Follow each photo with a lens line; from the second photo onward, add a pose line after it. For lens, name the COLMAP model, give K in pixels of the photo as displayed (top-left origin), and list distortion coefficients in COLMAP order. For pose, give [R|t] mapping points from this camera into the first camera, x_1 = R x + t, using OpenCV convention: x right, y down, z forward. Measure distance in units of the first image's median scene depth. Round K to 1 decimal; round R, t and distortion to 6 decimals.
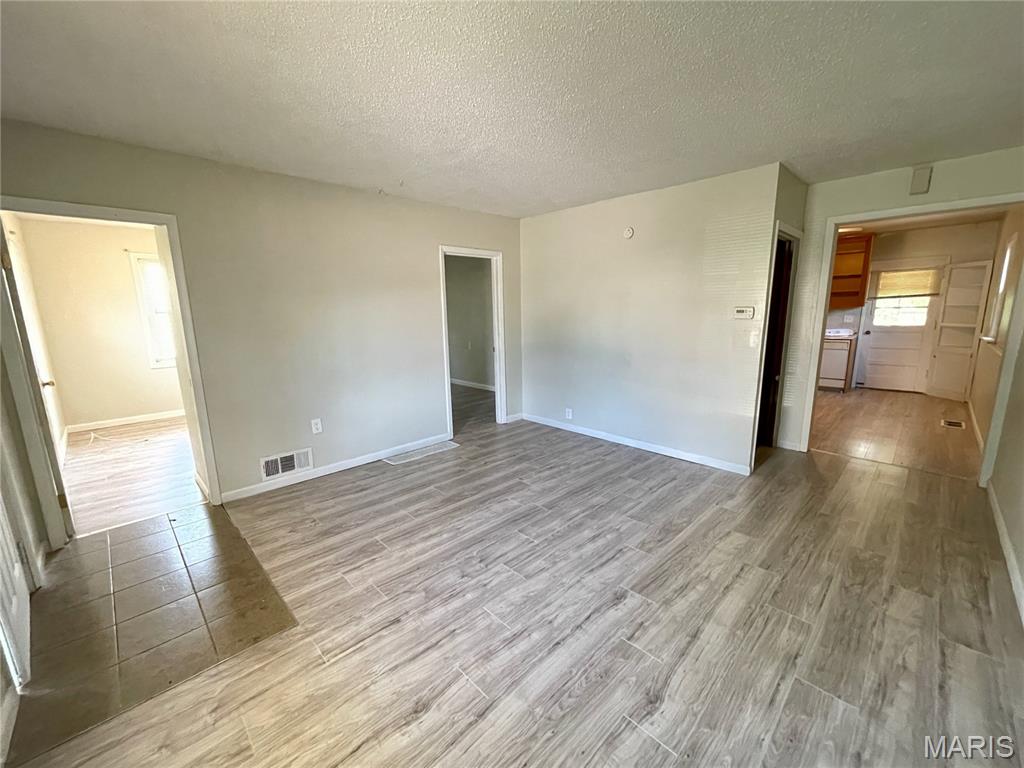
lens RADIAL K [[412.0, 0, 508.3], [0, 412.0, 385.0], [0, 0, 1]] dist [0.002217, -0.000090]
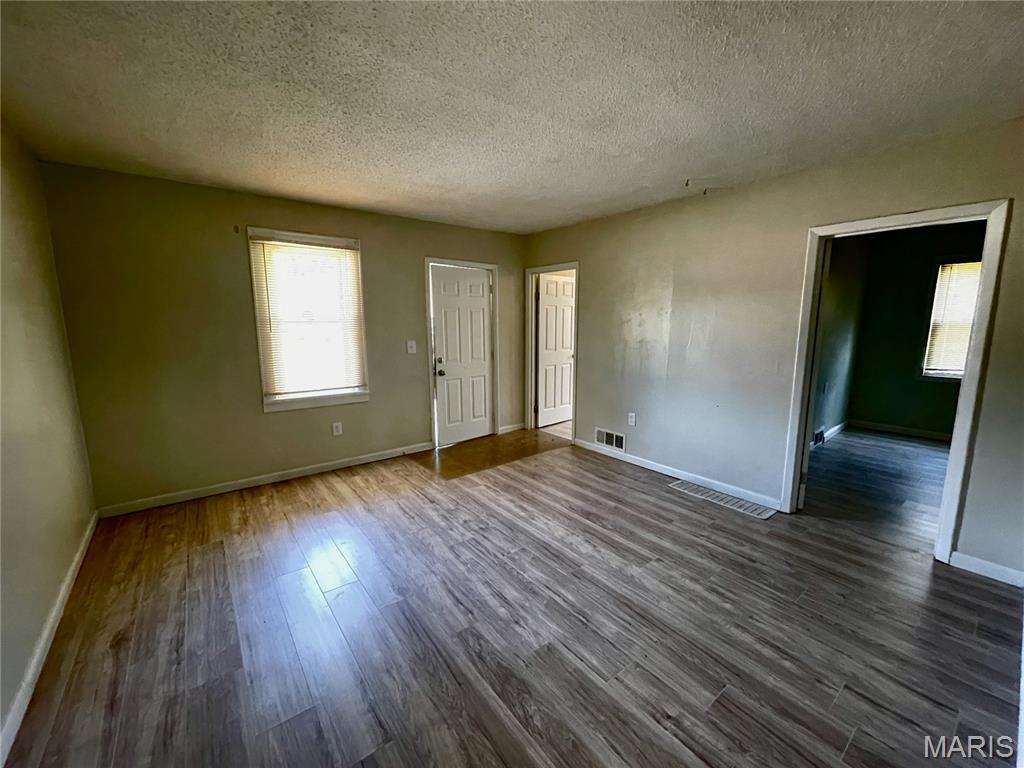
lens RADIAL K [[412.0, 0, 508.3], [0, 412.0, 385.0], [0, 0, 1]] dist [0.002217, -0.000090]
pose [[-0.108100, 0.171571, -0.979223, 0.792745], [-0.184082, 0.964507, 0.189315, -0.170780], [0.976948, 0.200722, -0.072680, 0.822790]]
